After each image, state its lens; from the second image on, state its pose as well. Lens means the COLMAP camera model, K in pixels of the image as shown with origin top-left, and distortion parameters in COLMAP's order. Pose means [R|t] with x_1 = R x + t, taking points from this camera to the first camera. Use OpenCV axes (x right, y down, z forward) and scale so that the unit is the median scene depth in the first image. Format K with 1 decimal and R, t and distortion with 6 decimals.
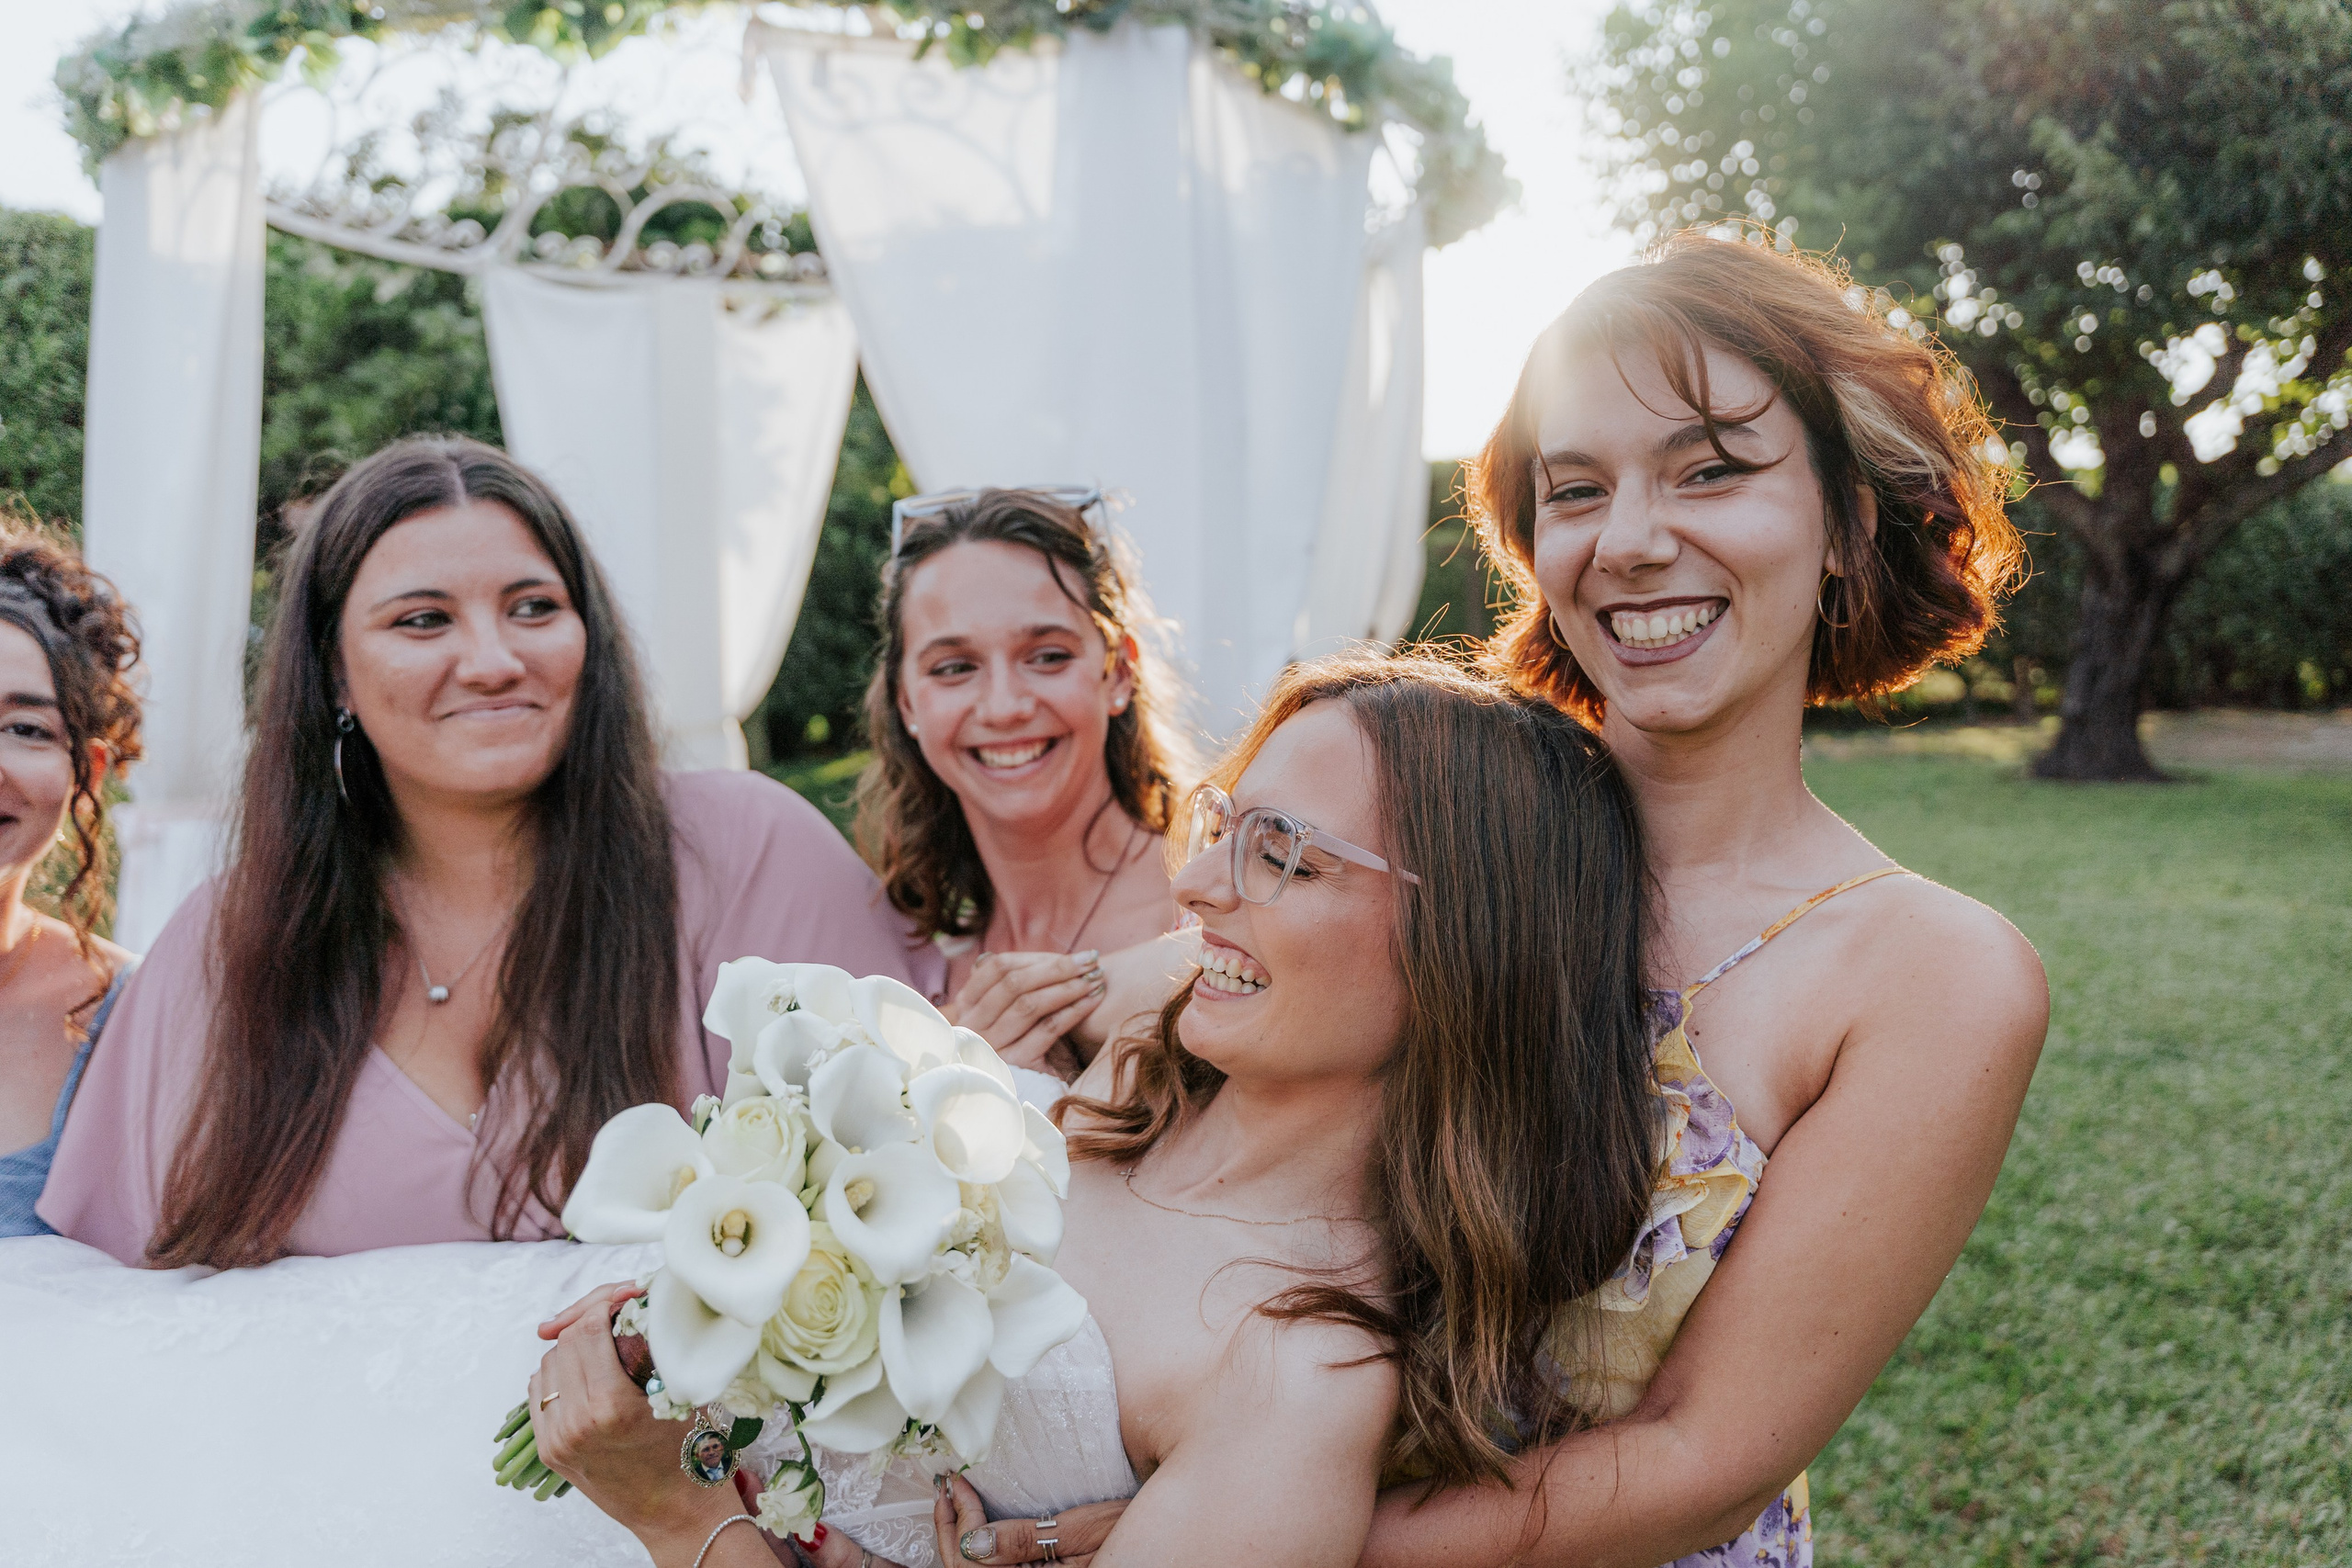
lens RADIAL K [[1829.5, 0, 1176.0], [0, 1829.5, 784.0], [0, 0, 1]] dist [-0.037230, -0.000339]
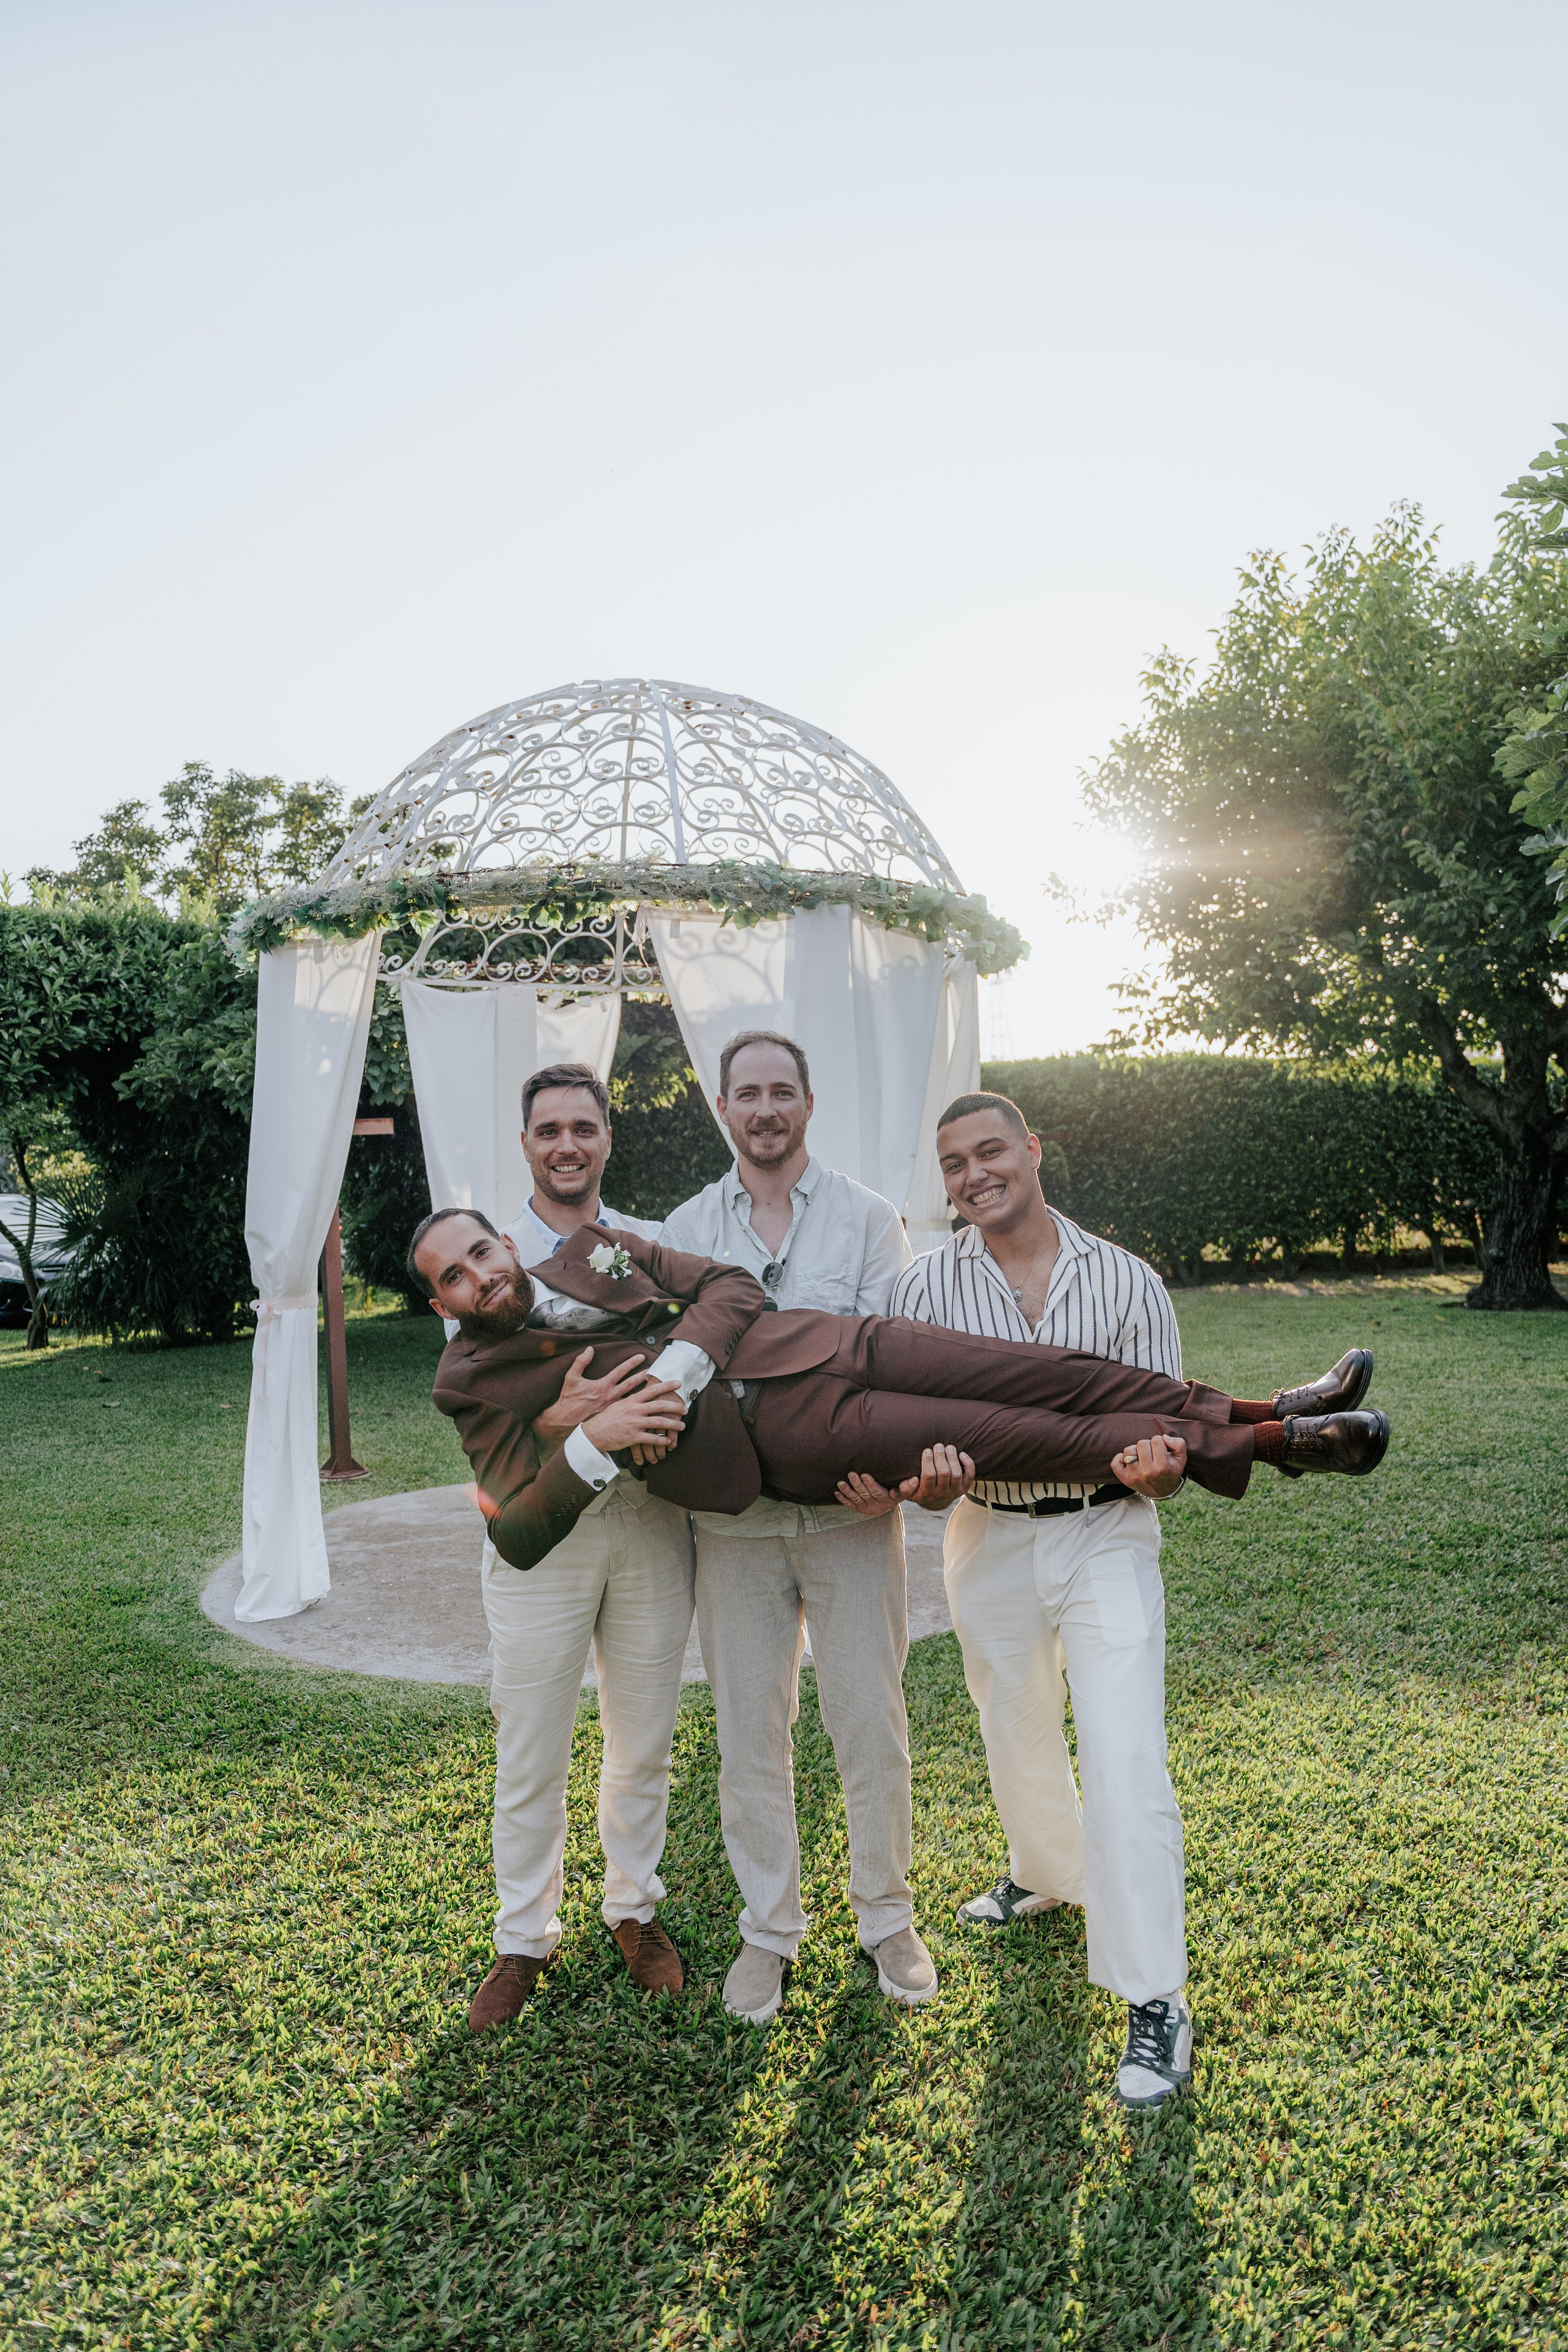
lens RADIAL K [[1642.8, 0, 784.0], [0, 1642.8, 1176.0], [0, 0, 1]] dist [-0.000299, -0.000036]
pose [[0.999956, -0.009292, 0.001570, -0.023320], [0.009403, 0.994907, -0.100358, 0.023677], [-0.000629, 0.100369, 0.994950, -0.256389]]
